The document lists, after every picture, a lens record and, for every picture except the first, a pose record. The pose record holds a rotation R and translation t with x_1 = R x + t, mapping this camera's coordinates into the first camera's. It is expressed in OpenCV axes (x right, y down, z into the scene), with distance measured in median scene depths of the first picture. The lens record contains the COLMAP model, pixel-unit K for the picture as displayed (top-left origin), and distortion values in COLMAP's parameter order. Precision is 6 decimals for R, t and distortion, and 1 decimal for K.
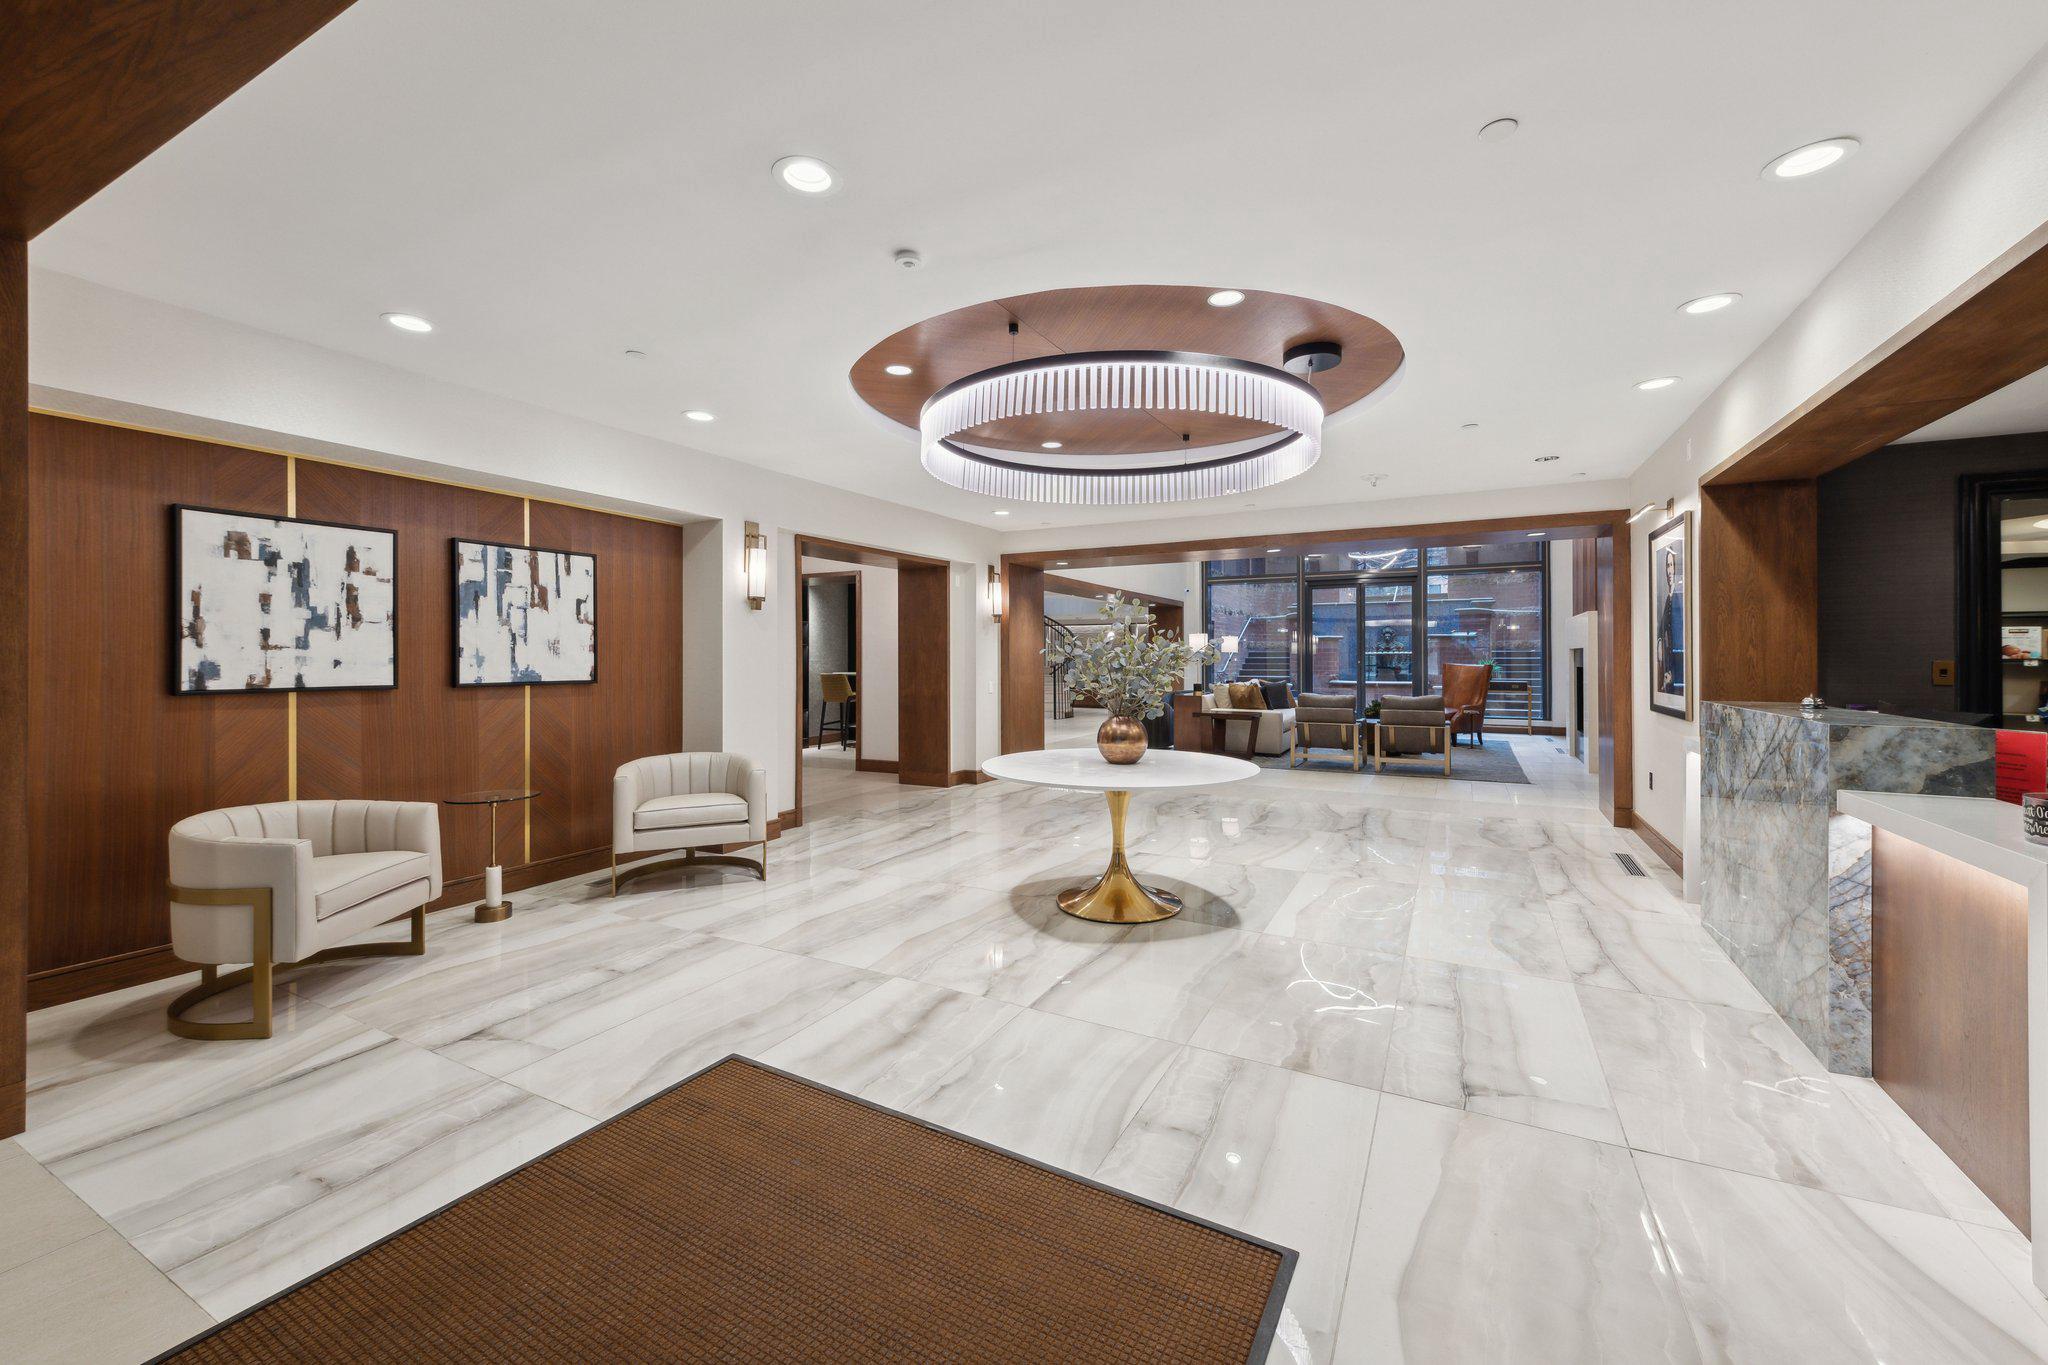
lens RADIAL K [[805.1, 0, 1025.2], [0, 805.1, 664.2], [0, 0, 1]] dist [0.013634, -0.002691]
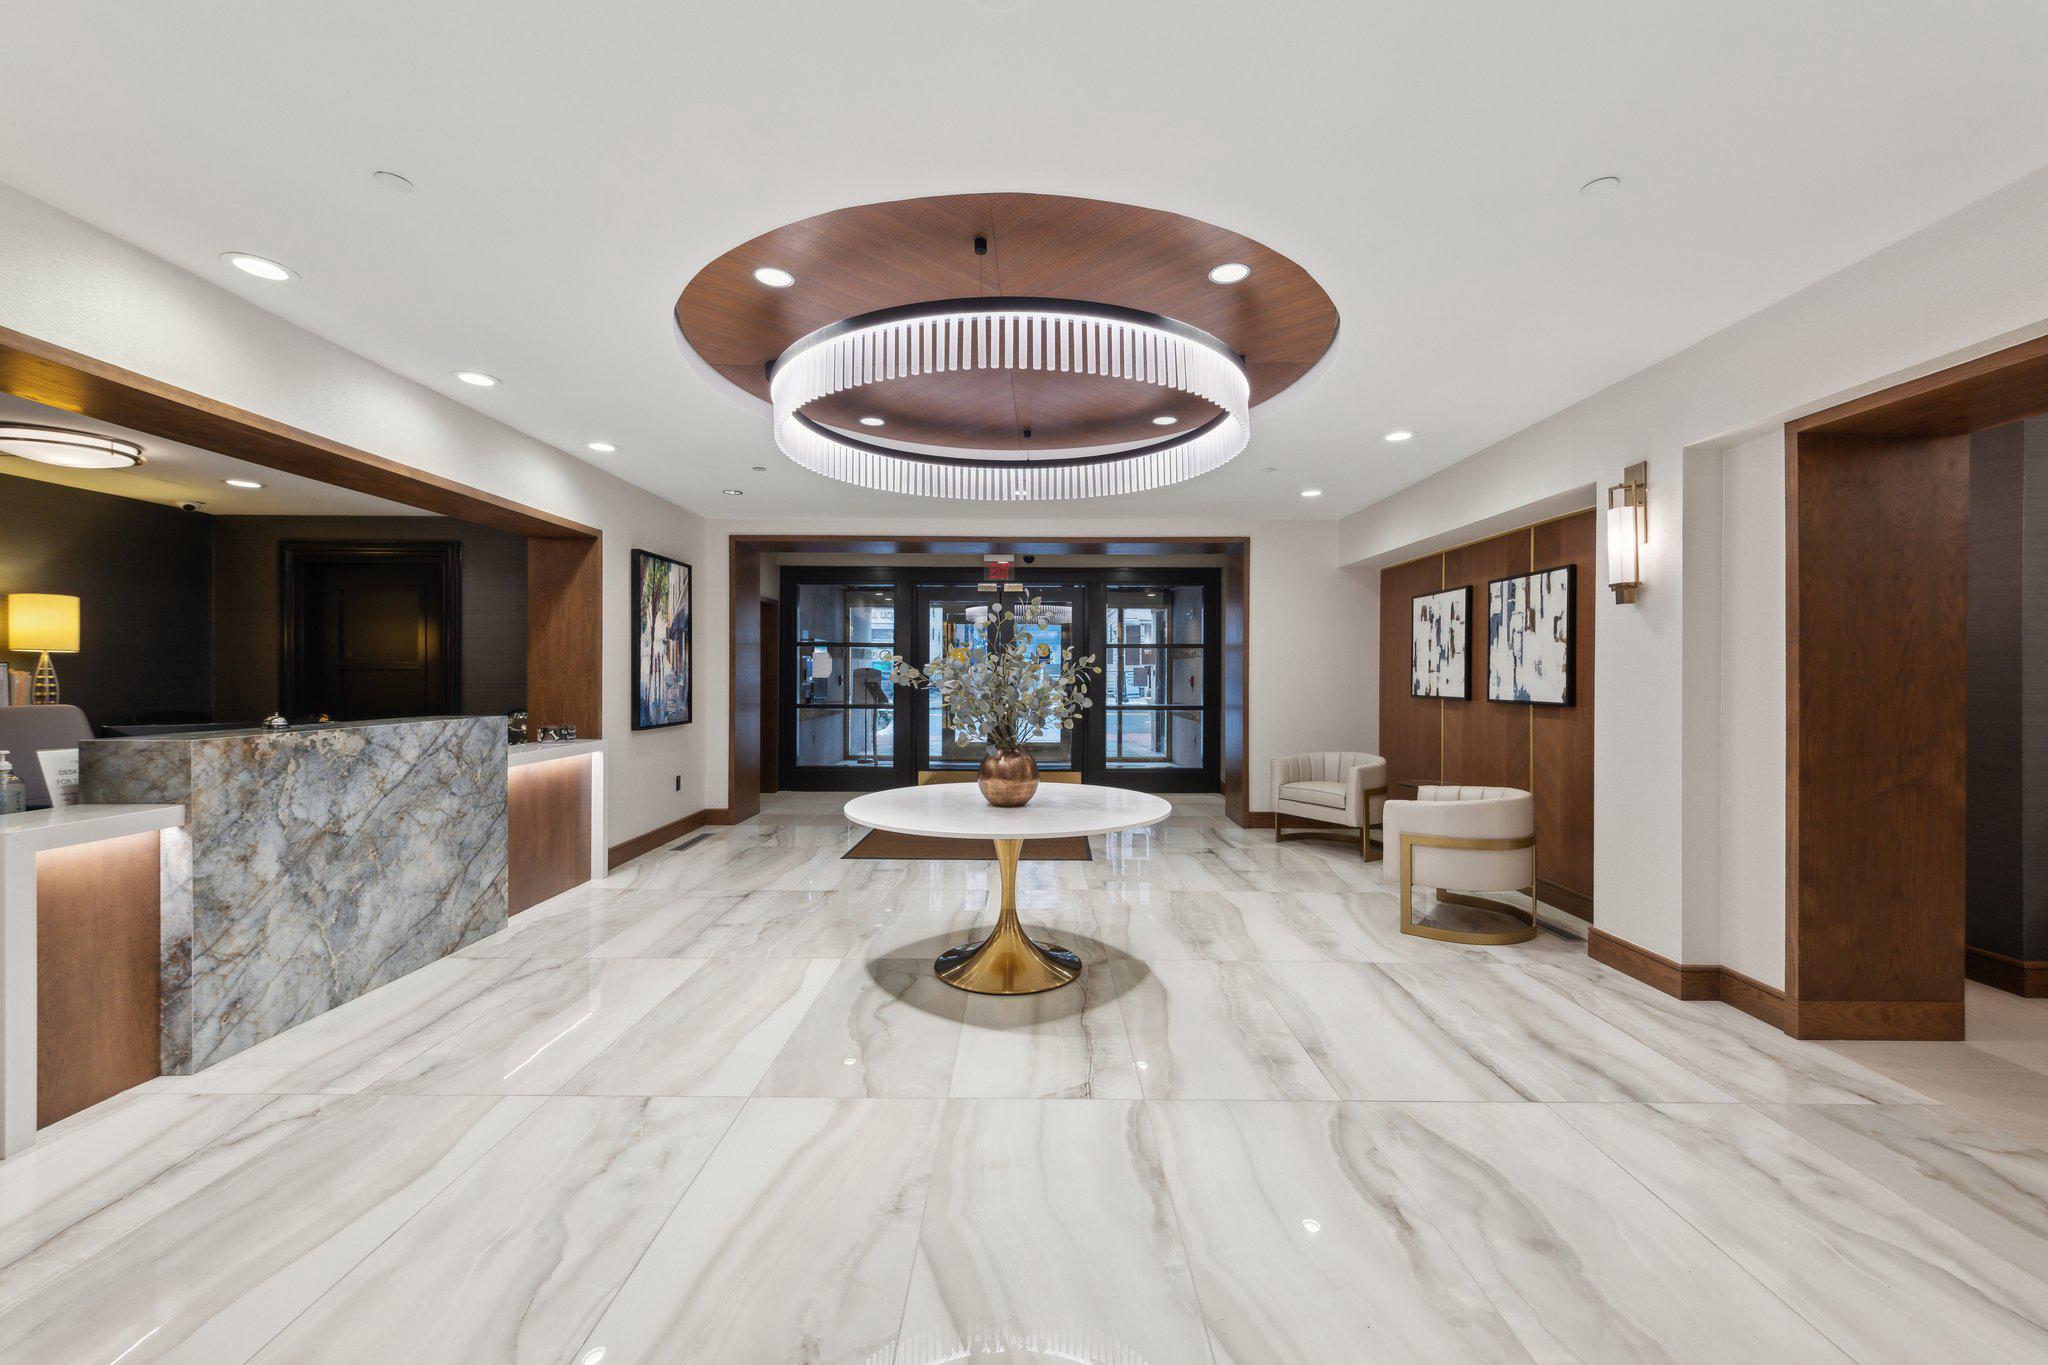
lens RADIAL K [[805.1, 0, 1025.2], [0, 805.1, 664.2], [0, 0, 1]] dist [0.013634, -0.002691]
pose [[-0.885612, -0.008603, -0.464346, 0.494370], [-0.007006, 0.999962, -0.005163, -0.017413], [0.464373, -0.001319, -0.885639, 1.750785]]
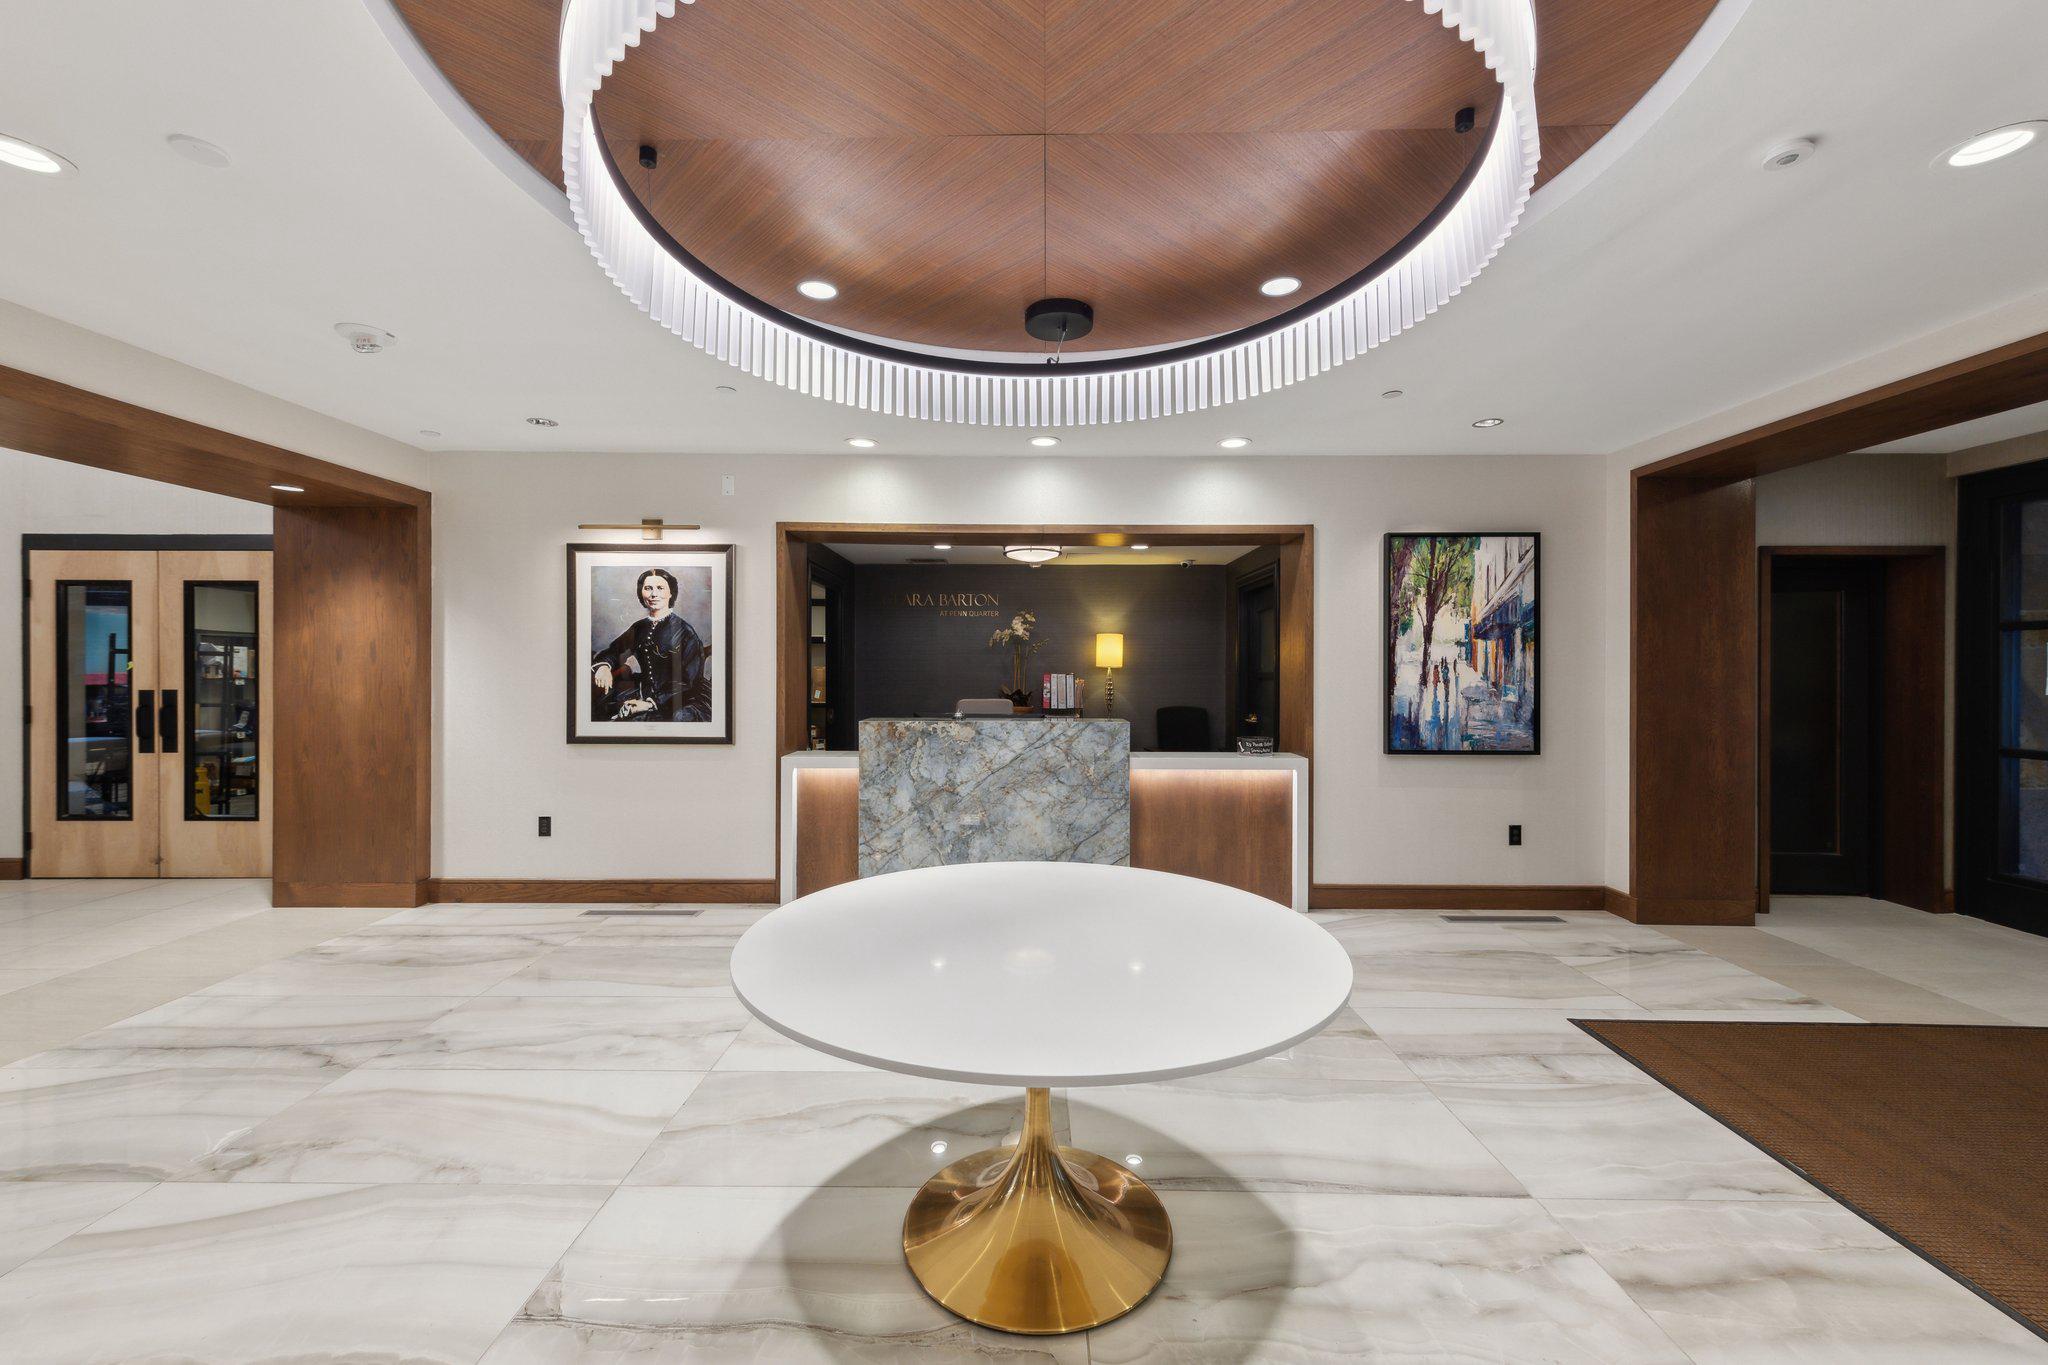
lens RADIAL K [[805.1, 0, 1025.2], [0, 805.1, 664.2], [0, 0, 1]] dist [0.013634, -0.002691]
pose [[-0.465458, 0.004628, 0.885058, -0.298637], [0.004705, 0.999985, -0.002755, -0.031290], [-0.885058, 0.002882, -0.465473, 1.219248]]
